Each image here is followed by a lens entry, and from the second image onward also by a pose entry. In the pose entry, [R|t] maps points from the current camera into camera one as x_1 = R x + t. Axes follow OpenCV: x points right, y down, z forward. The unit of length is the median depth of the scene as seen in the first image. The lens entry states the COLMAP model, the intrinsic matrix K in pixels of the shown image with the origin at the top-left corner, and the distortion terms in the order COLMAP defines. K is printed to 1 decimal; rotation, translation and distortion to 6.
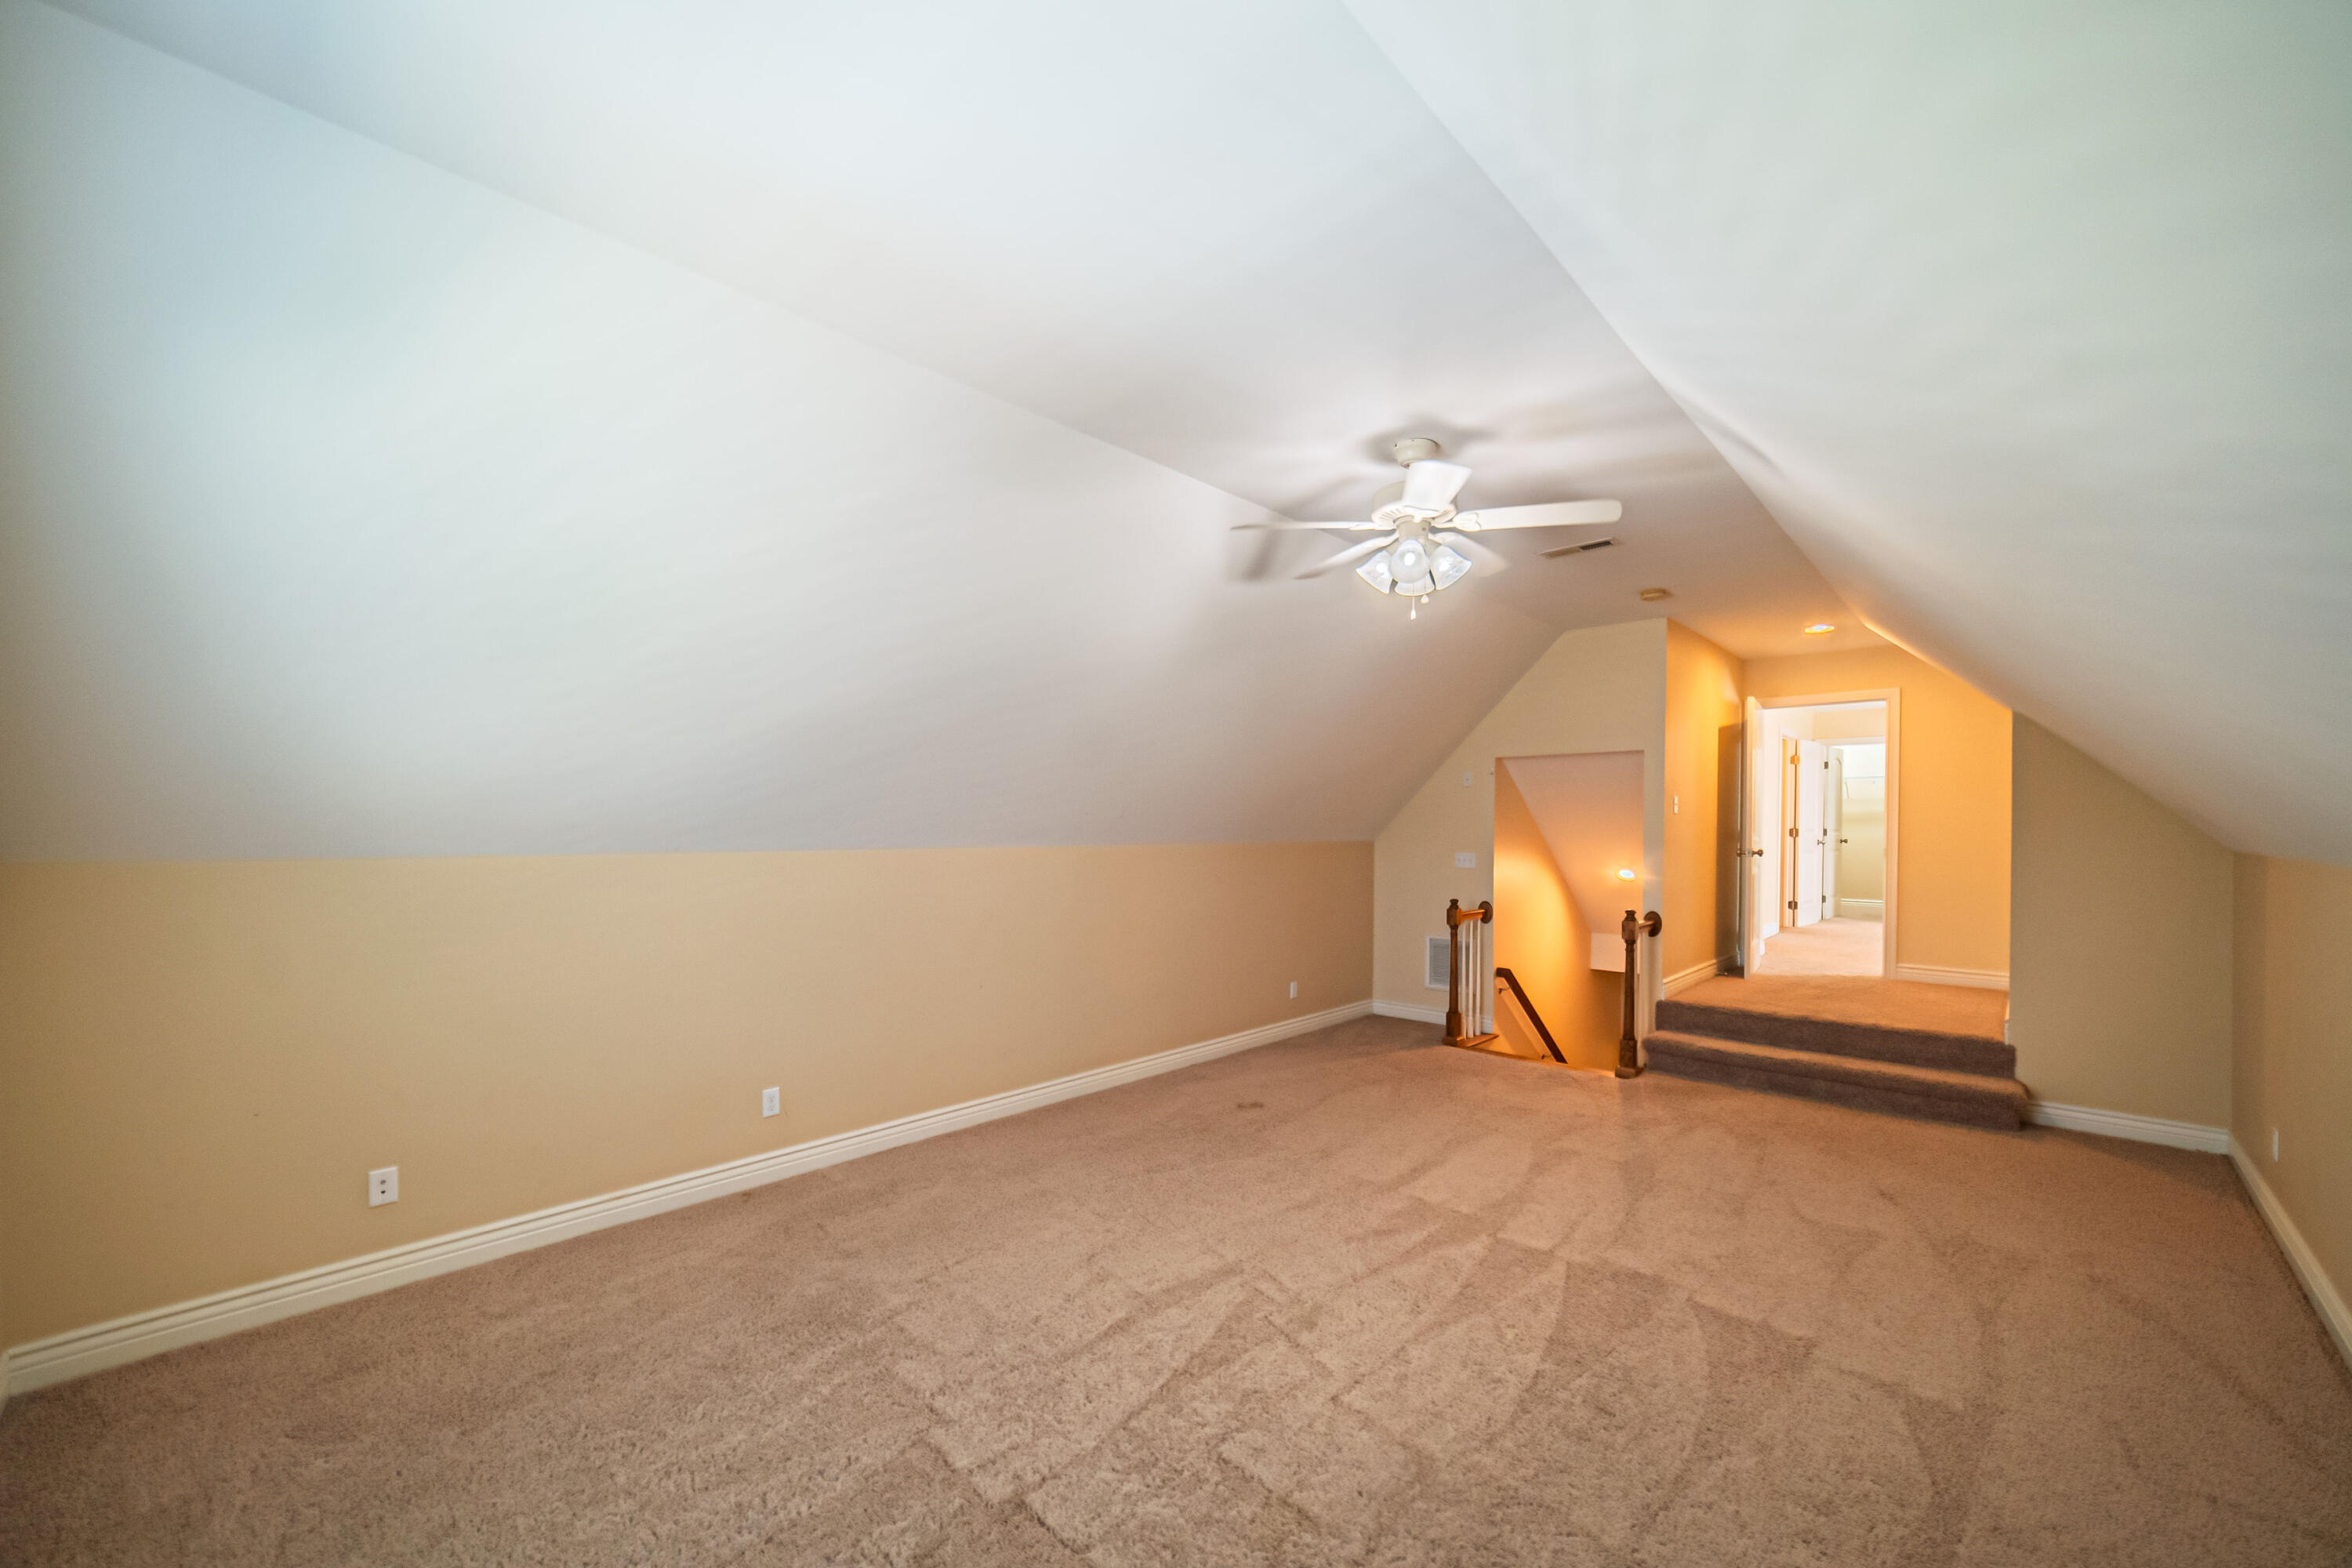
lens RADIAL K [[913.0, 0, 1188.0], [0, 913.0, 831.2], [0, 0, 1]] dist [-0.005143, 0.001326]
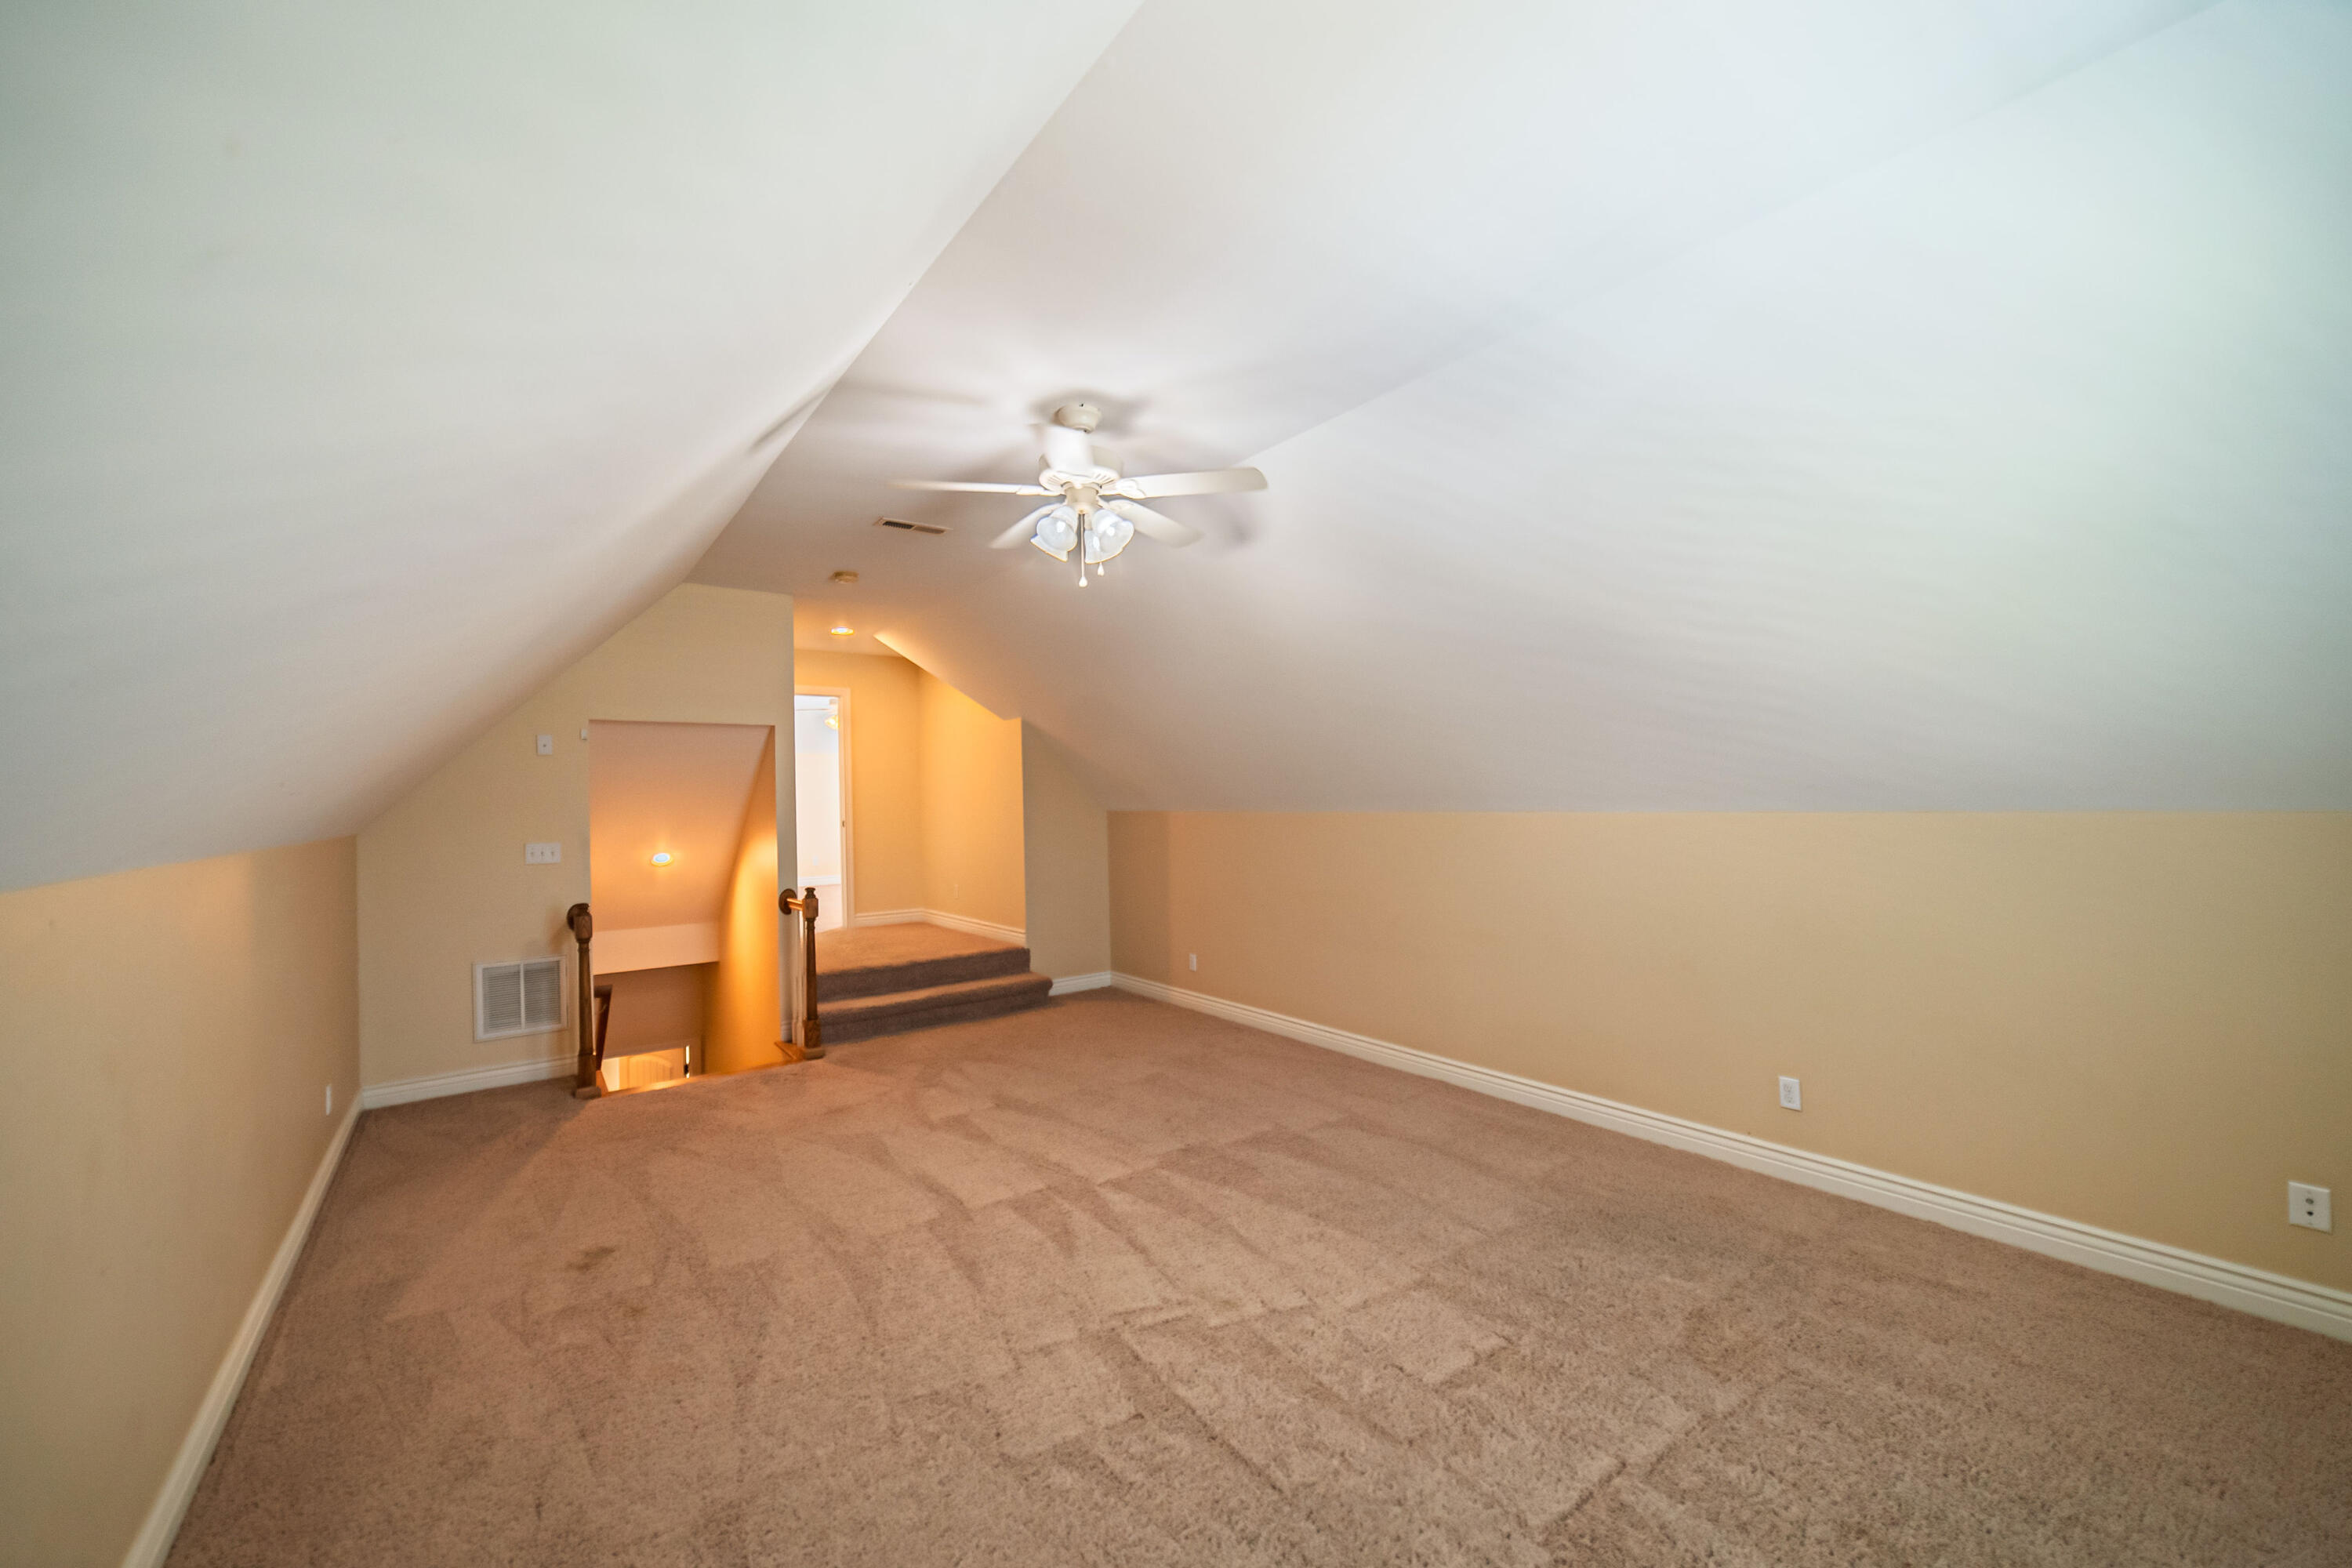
lens RADIAL K [[913.0, 0, 1179.1], [0, 913.0, 788.4], [0, 0, 1]] dist [-0.005143, 0.001326]
pose [[0.158271, 0.005695, 0.987379, -0.587072], [0.025105, 0.999637, -0.009789, -0.001345], [-0.987077, 0.026337, 0.158071, 0.617059]]
